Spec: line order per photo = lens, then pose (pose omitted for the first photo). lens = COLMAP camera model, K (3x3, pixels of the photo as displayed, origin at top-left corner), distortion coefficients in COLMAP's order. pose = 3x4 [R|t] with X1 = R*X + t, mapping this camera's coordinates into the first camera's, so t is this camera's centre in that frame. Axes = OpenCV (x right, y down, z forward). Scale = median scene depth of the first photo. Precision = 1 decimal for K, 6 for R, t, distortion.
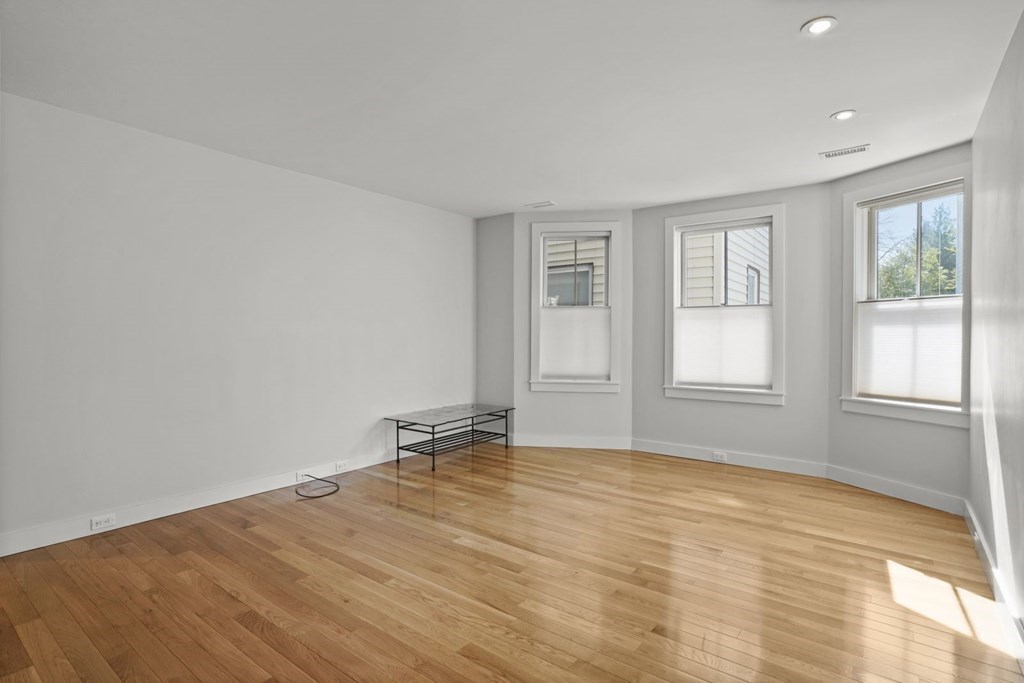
lens RADIAL K [[490.6, 0, 480.1], [0, 490.6, 329.6], [0, 0, 1]] dist [-0.049598, 0.020258]
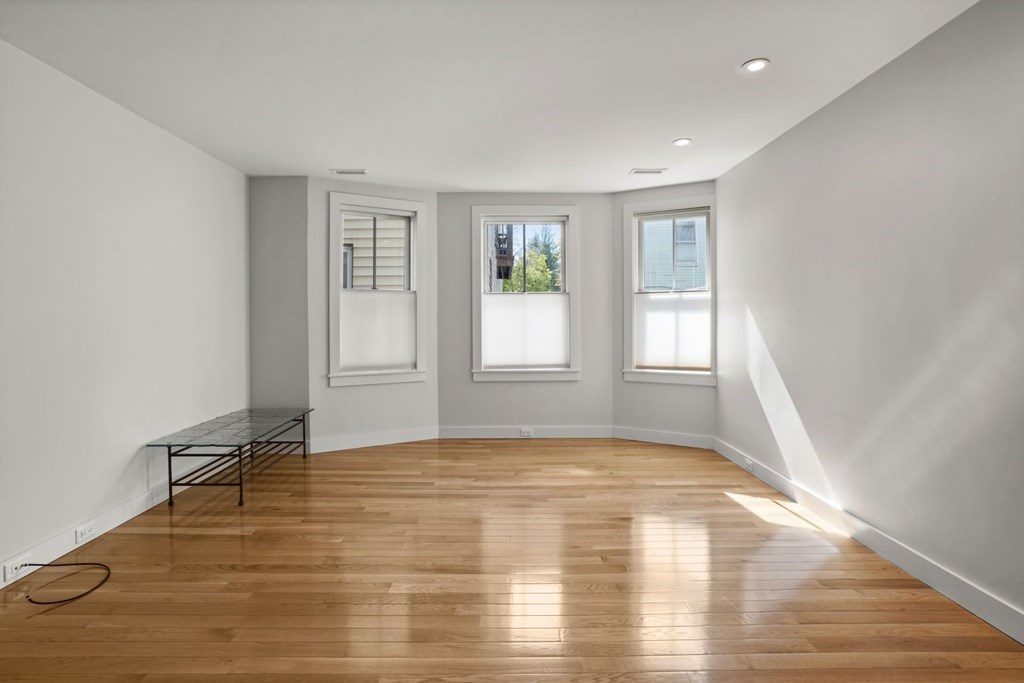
lens RADIAL K [[490.6, 0, 492.4], [0, 490.6, 315.4], [0, 0, 1]] dist [-0.049598, 0.020258]
pose [[0.791351, -0.000867, 0.611362, -0.223829], [0.001077, 0.999999, 0.000024, 0.000521], [-0.611362, 0.000639, 0.791351, 0.172970]]
